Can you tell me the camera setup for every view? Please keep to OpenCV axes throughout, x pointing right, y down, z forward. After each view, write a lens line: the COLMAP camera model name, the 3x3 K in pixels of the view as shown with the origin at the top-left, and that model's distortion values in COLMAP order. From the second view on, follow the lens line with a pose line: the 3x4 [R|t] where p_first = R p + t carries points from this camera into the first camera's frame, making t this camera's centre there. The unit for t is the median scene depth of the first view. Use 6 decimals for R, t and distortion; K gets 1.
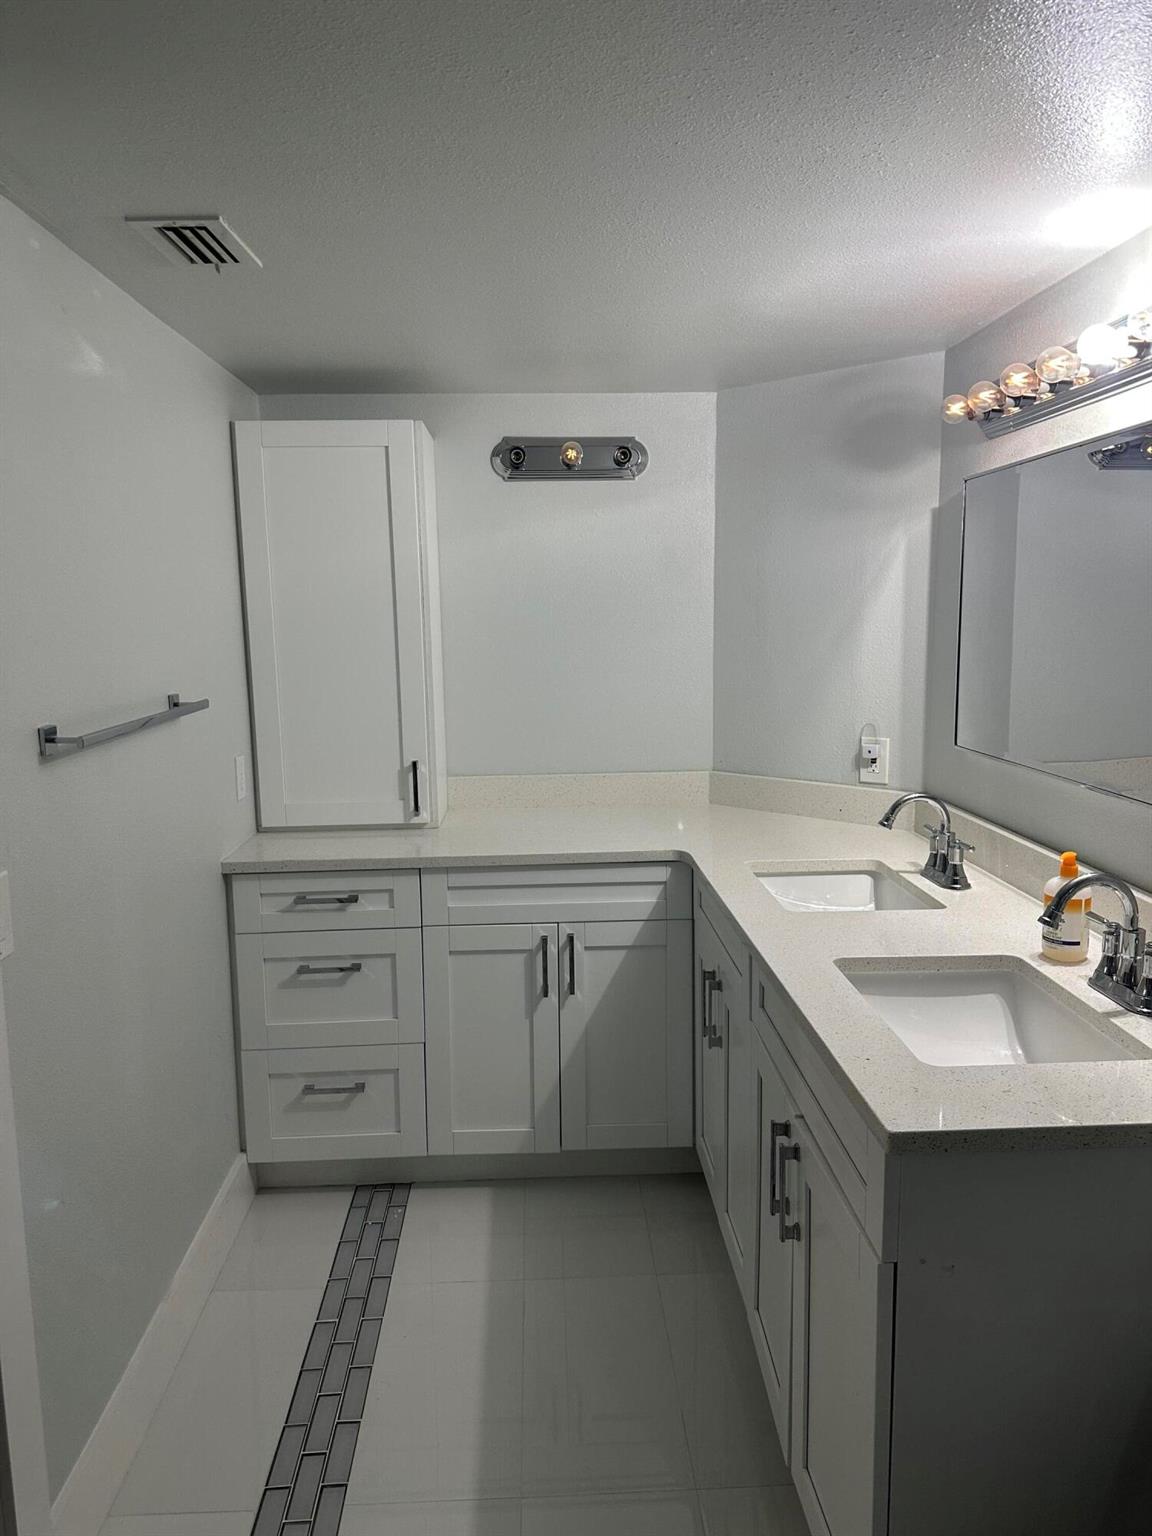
lens RADIAL K [[1075.3, 0, 572.4], [0, 1075.3, 763.7], [0, 0, 1]] dist [0.065597, -0.083958]
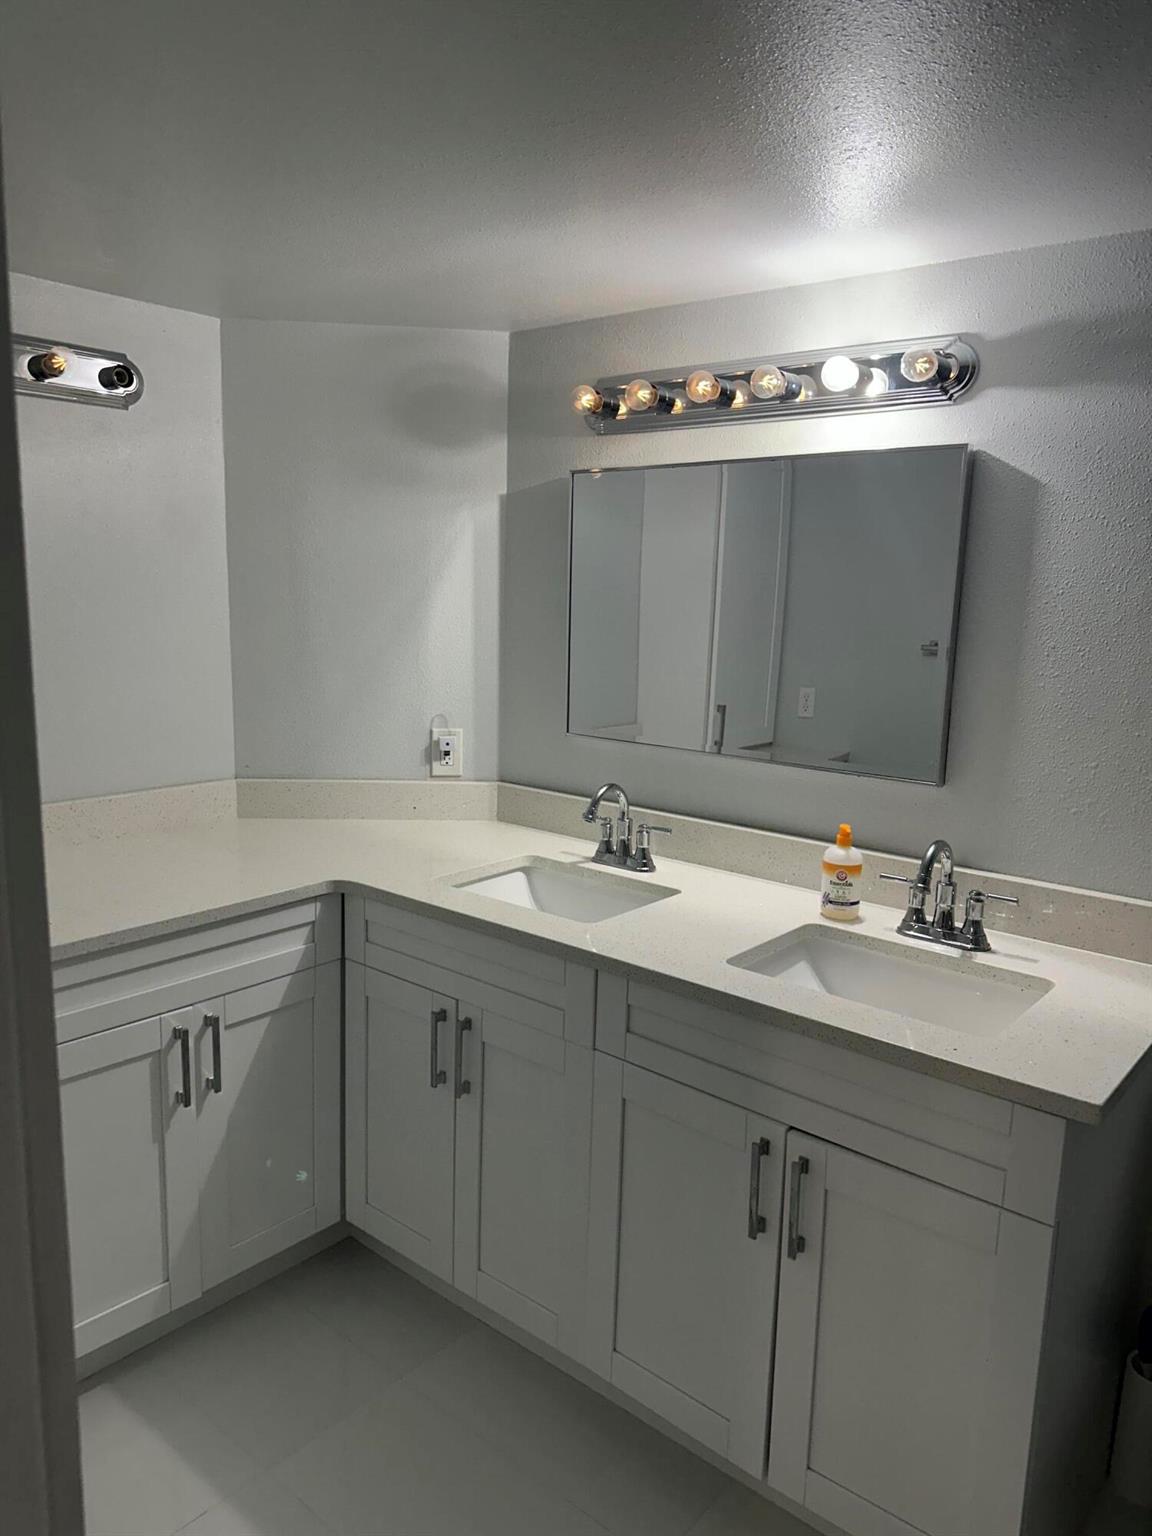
lens RADIAL K [[1019.7, 0, 577.1], [0, 1019.7, 777.1], [0, 0, 1]] dist [0.019457, -0.001936]
pose [[0.673776, -0.097024, 0.732538, -0.332926], [0.067567, 0.995279, 0.069677, -0.039351], [-0.735840, 0.002549, 0.677151, 0.324015]]
